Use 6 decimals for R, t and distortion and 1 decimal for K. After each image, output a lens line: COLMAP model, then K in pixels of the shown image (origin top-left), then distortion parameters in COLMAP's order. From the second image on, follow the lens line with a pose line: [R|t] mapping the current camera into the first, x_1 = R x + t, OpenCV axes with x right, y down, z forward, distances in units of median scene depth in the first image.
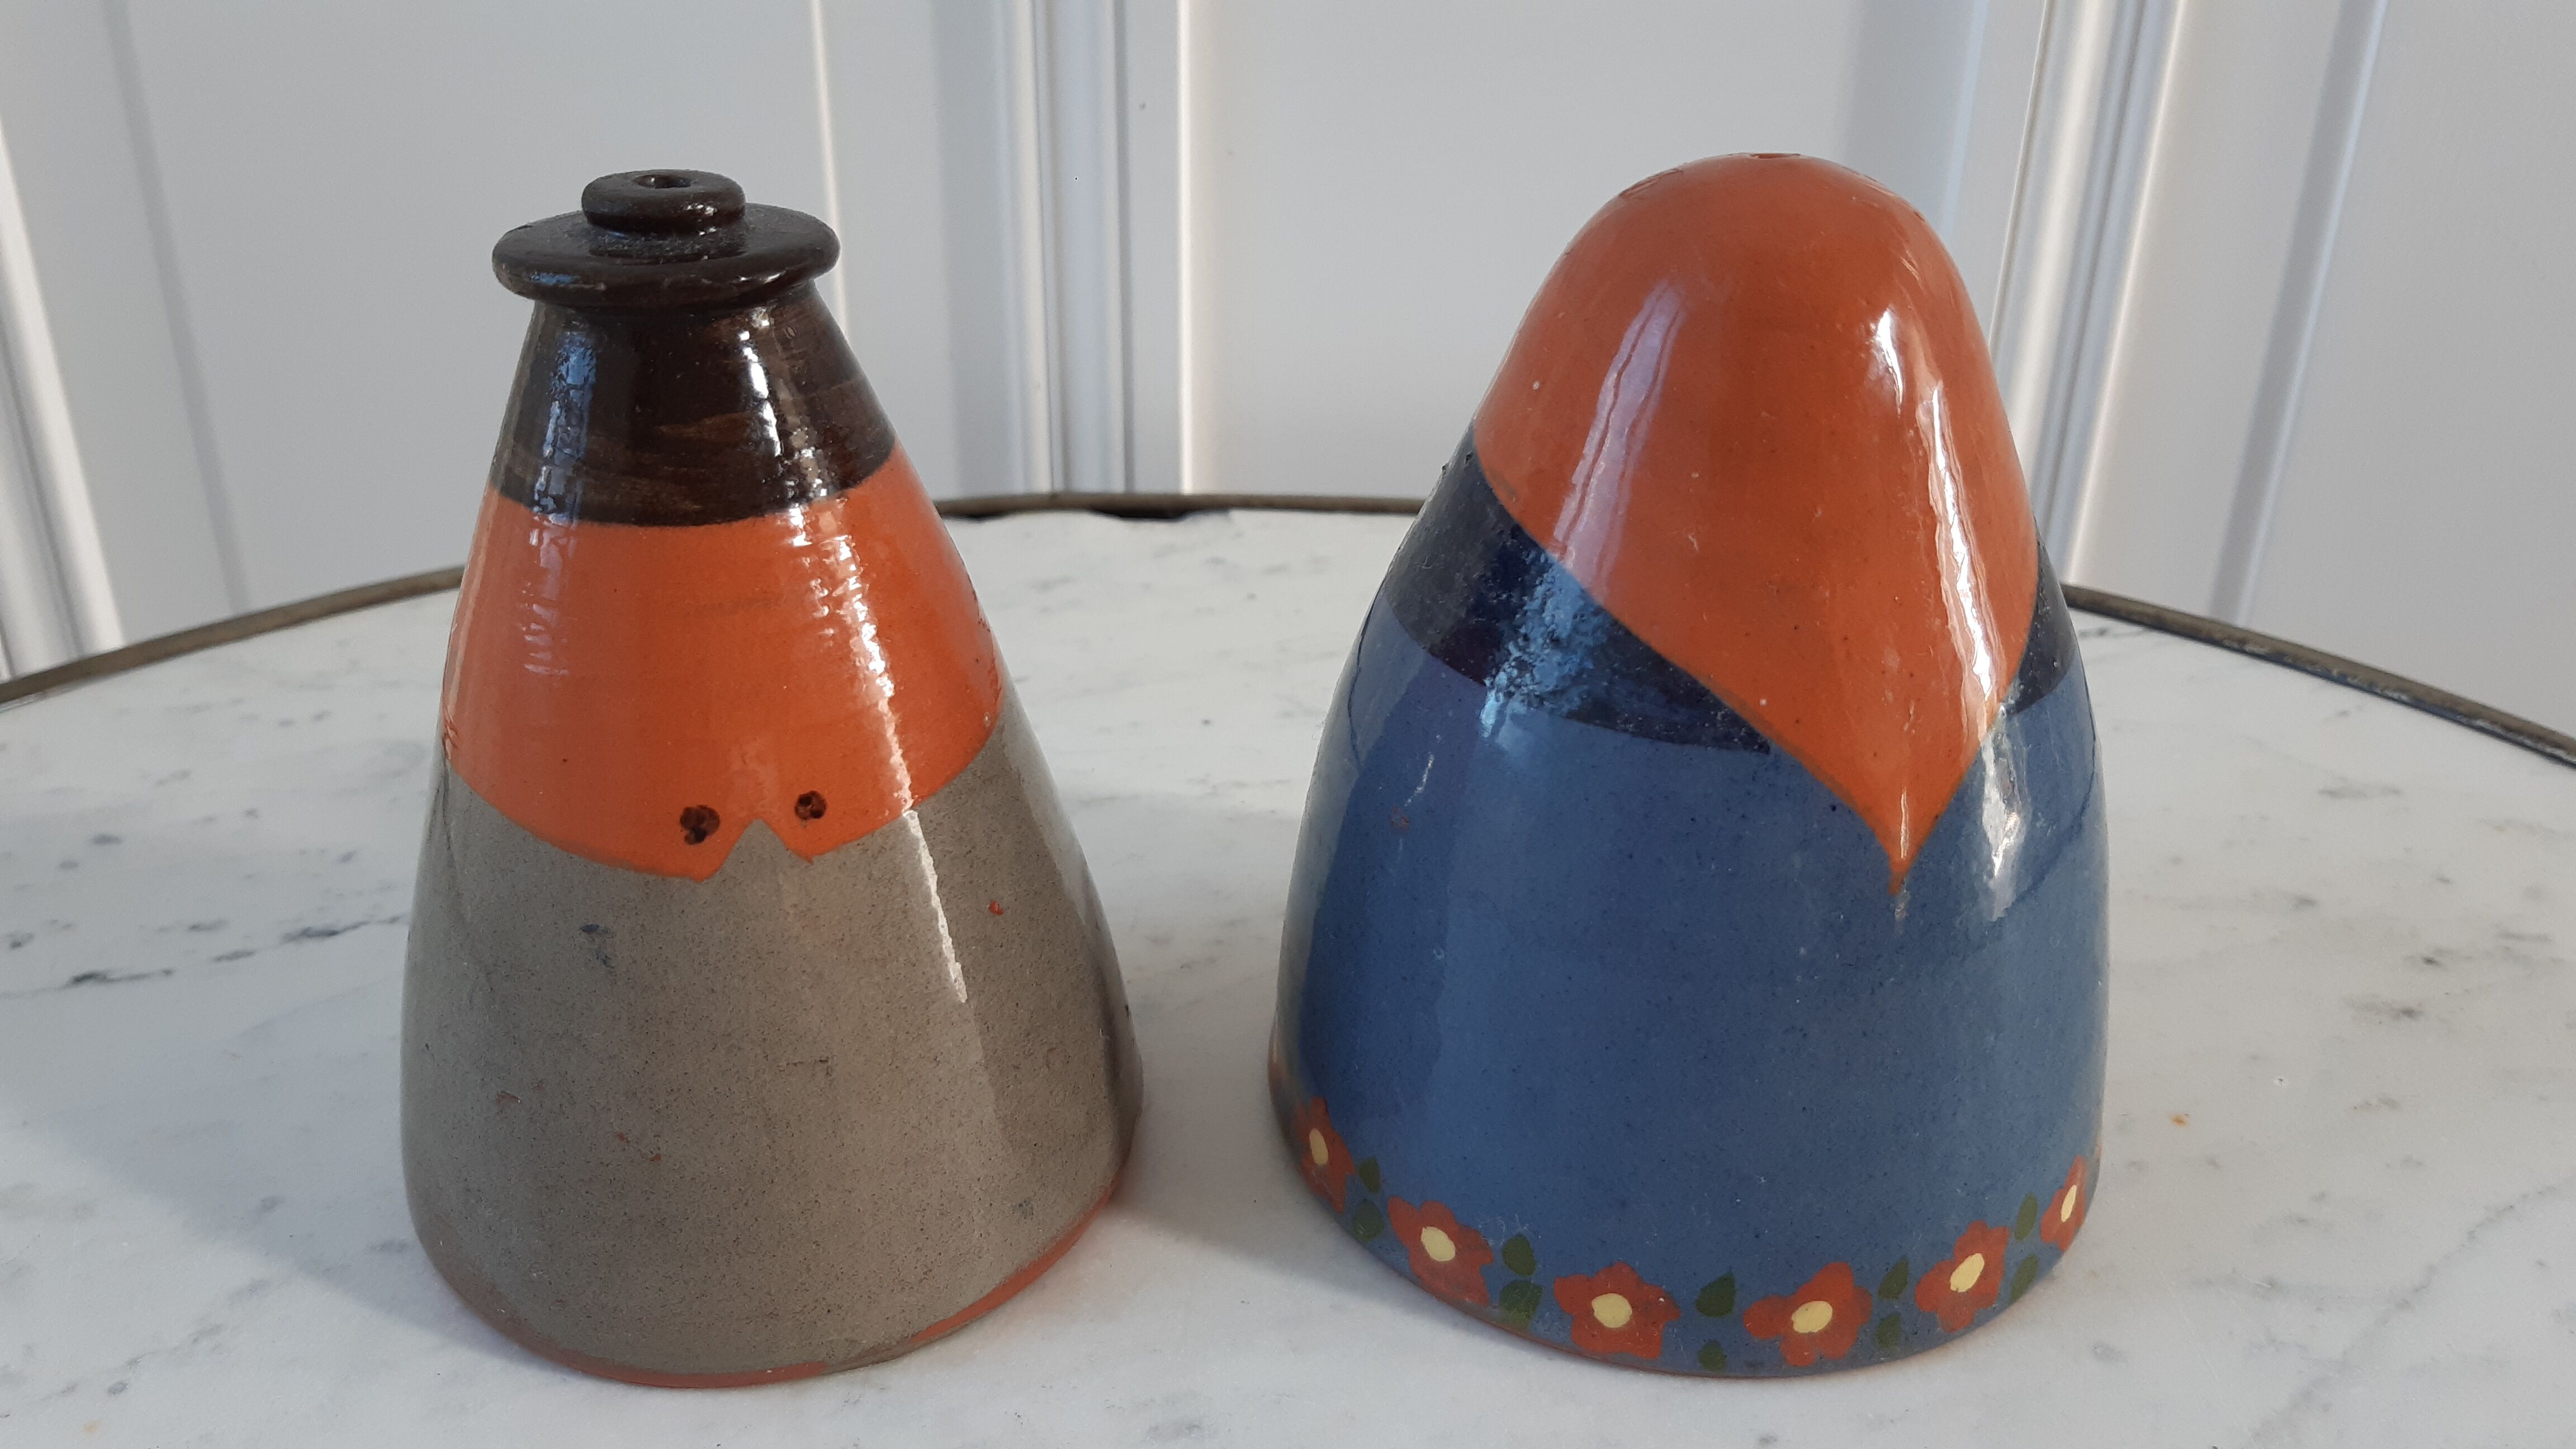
lens RADIAL K [[2059.5, 0, 1287.6], [0, 2059.5, 740.9], [0, 0, 1]] dist [0.079333, -0.181488]
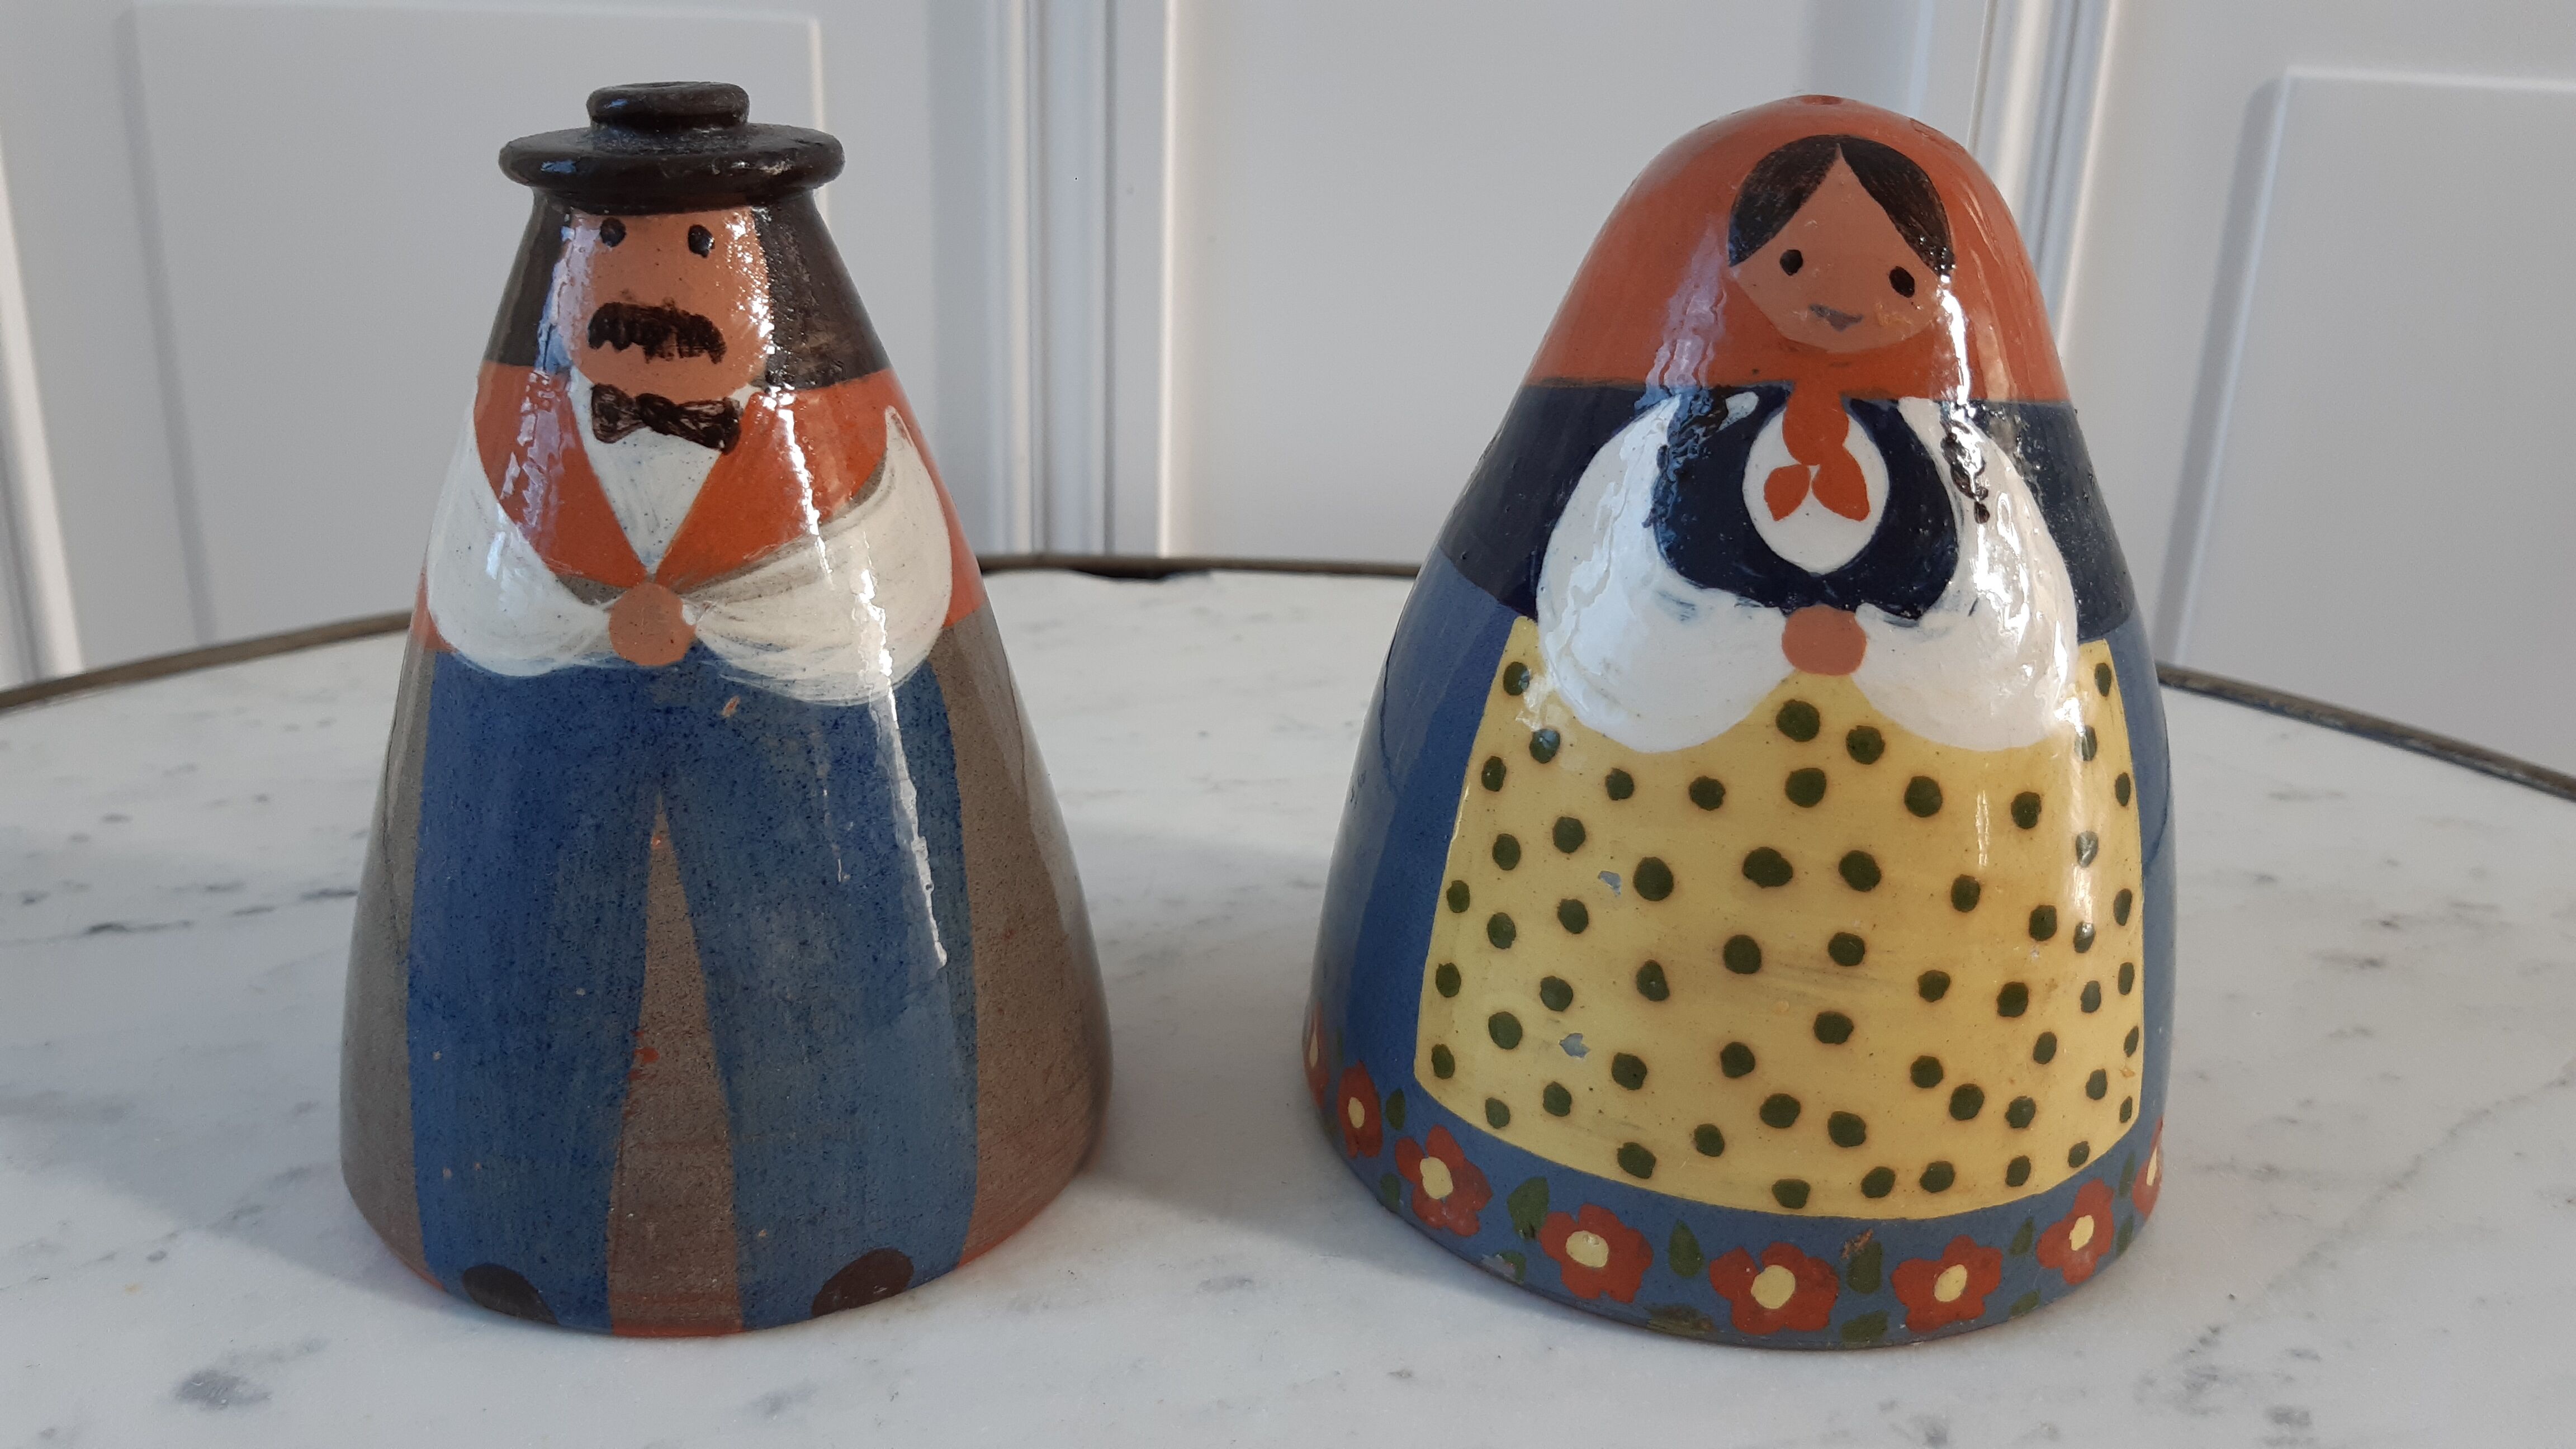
lens RADIAL K [[2059.5, 0, 1287.6], [0, 2059.5, 740.9], [0, 0, 1]] dist [0.079333, -0.181488]
pose [[0.999028, 0.007127, 0.043500, -0.041508], [-0.002370, 0.994102, -0.108427, 0.104143], [-0.044016, 0.108219, 0.993152, -0.023079]]
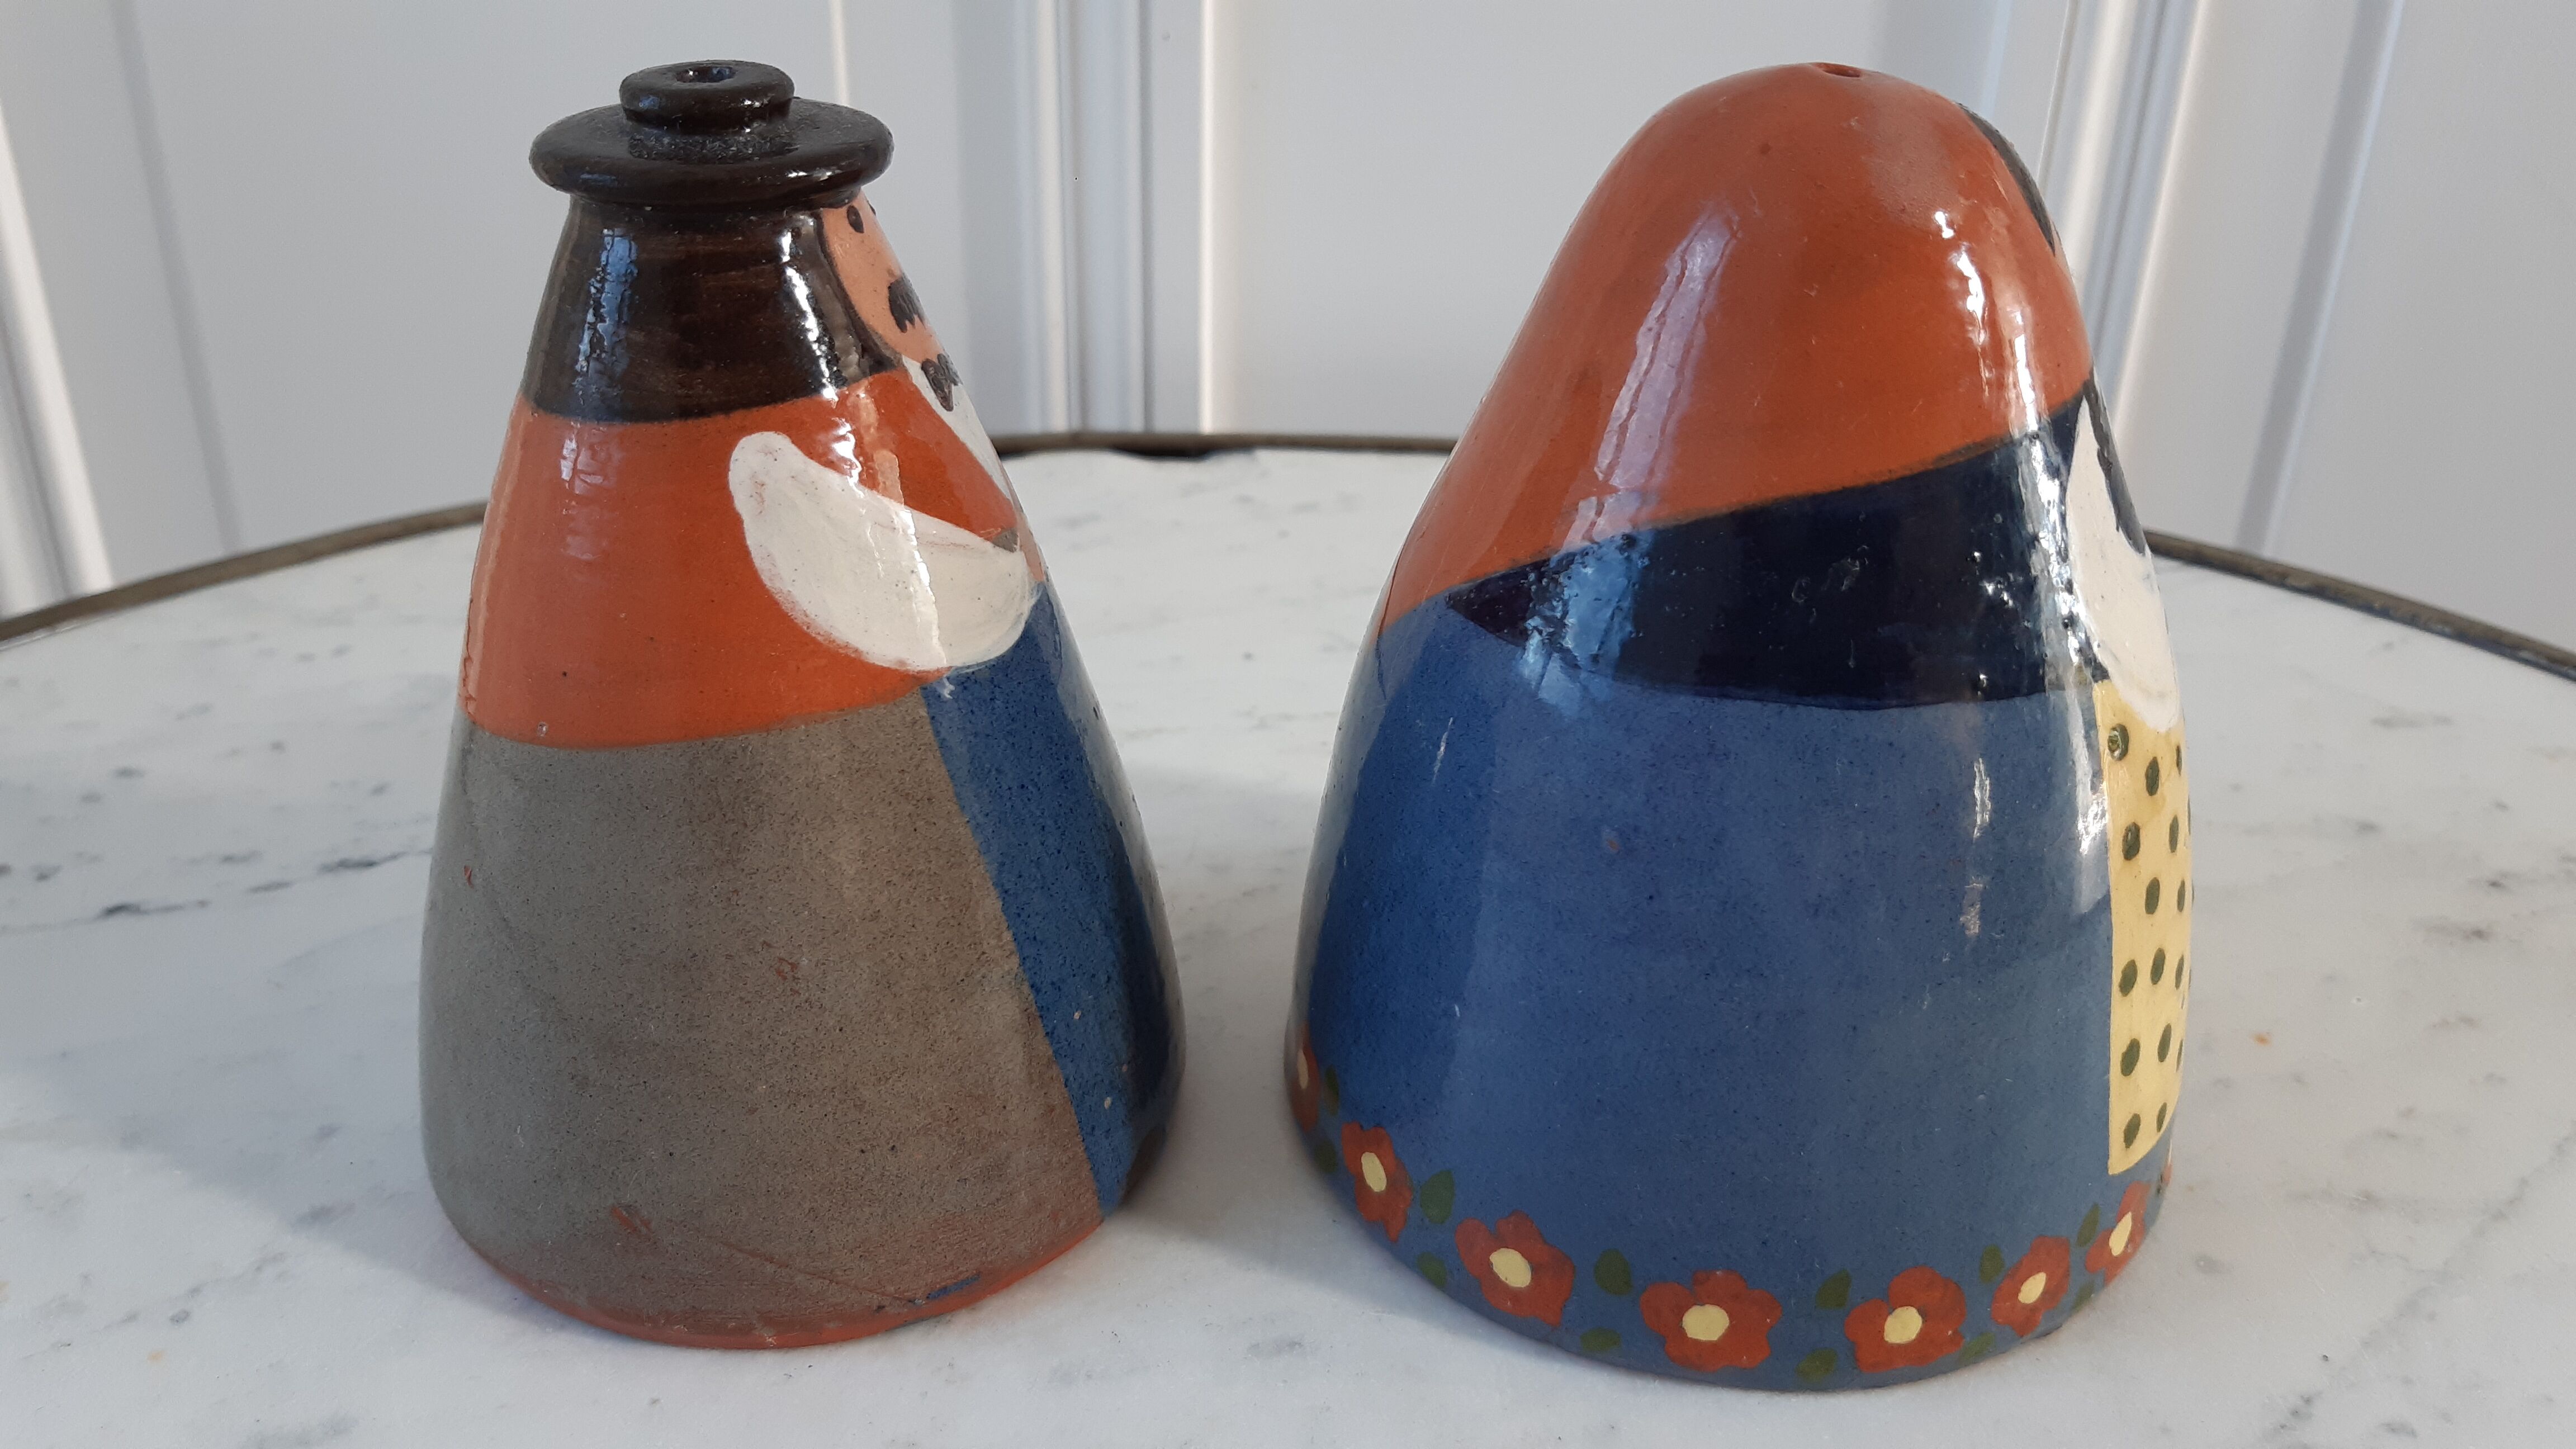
lens RADIAL K [[2059.5, 0, 1287.6], [0, 2059.5, 740.9], [0, 0, 1]] dist [0.079333, -0.181488]
pose [[0.999800, -0.002156, 0.019883, -0.039695], [0.001920, 0.999928, 0.011884, 0.019605], [-0.019907, -0.011844, 0.999732, 0.013478]]
